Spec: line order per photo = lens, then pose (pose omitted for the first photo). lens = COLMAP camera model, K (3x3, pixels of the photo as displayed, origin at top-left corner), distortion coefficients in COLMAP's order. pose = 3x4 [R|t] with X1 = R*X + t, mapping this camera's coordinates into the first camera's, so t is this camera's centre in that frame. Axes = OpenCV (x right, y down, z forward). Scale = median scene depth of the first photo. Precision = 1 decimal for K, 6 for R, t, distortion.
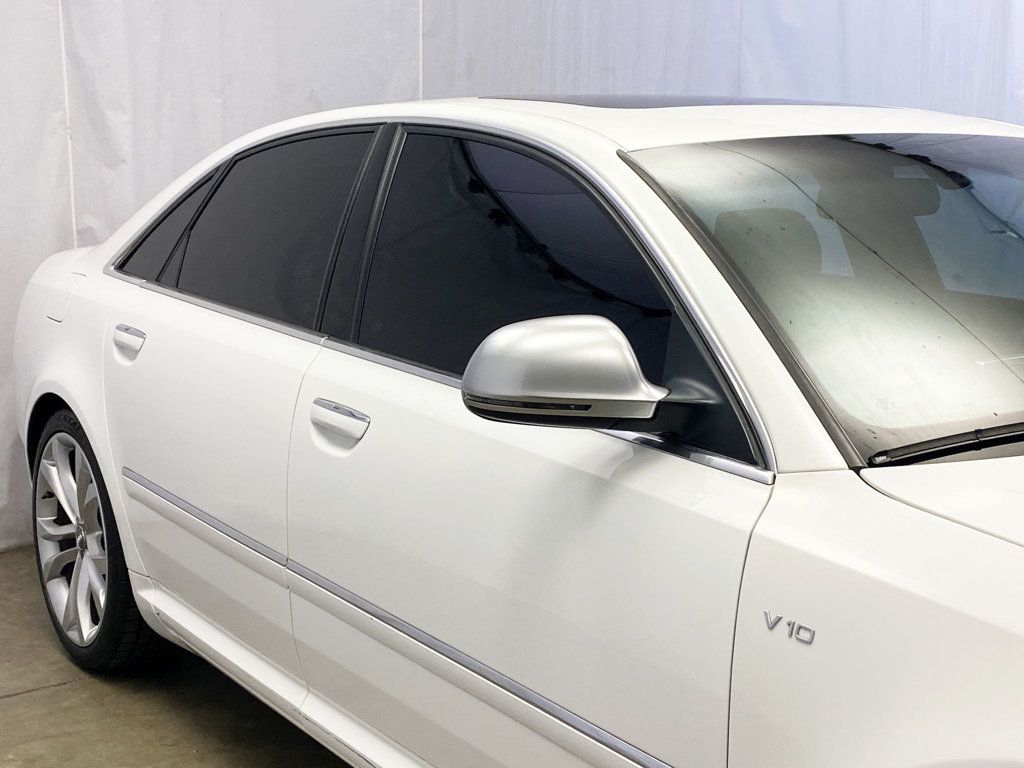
lens RADIAL K [[1421.4, 0, 512.0], [0, 1421.4, 384.0], [0, 0, 1]] dist [0.104085, 0.005866]
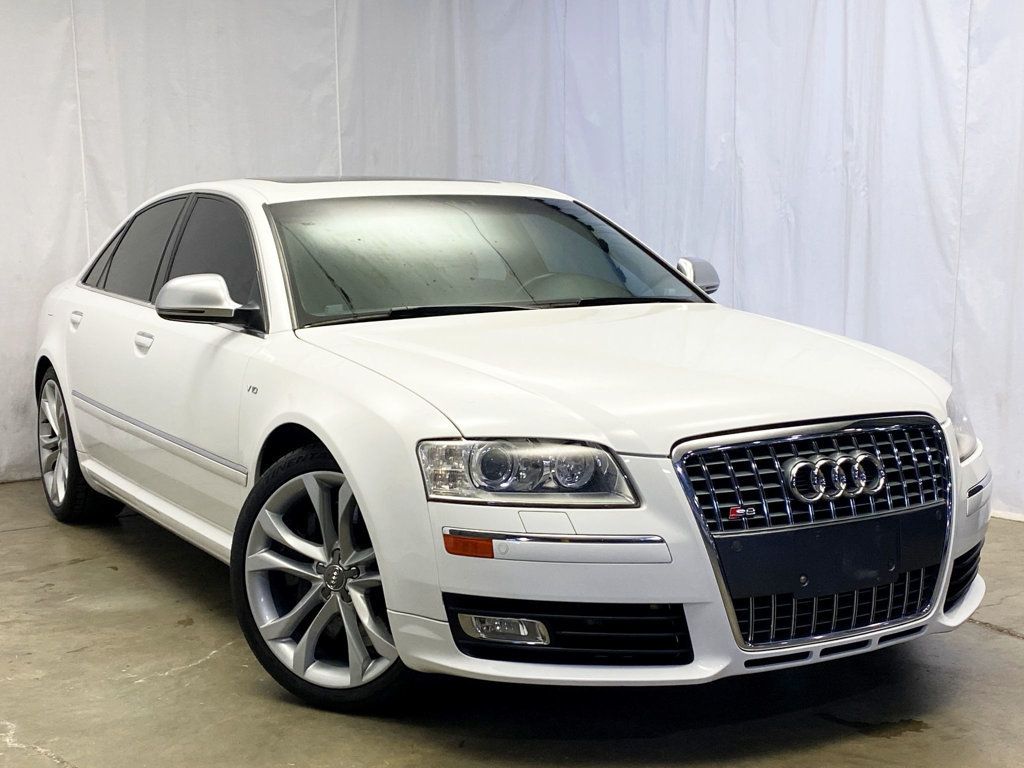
lens RADIAL K [[1421.4, 0, 512.0], [0, 1421.4, 384.0], [0, 0, 1]] dist [0.104085, 0.005866]
pose [[0.995840, -0.002937, -0.091076, 0.391139], [-0.001944, 0.998568, -0.053455, 0.131707], [0.091103, 0.053410, 0.994408, -0.644567]]
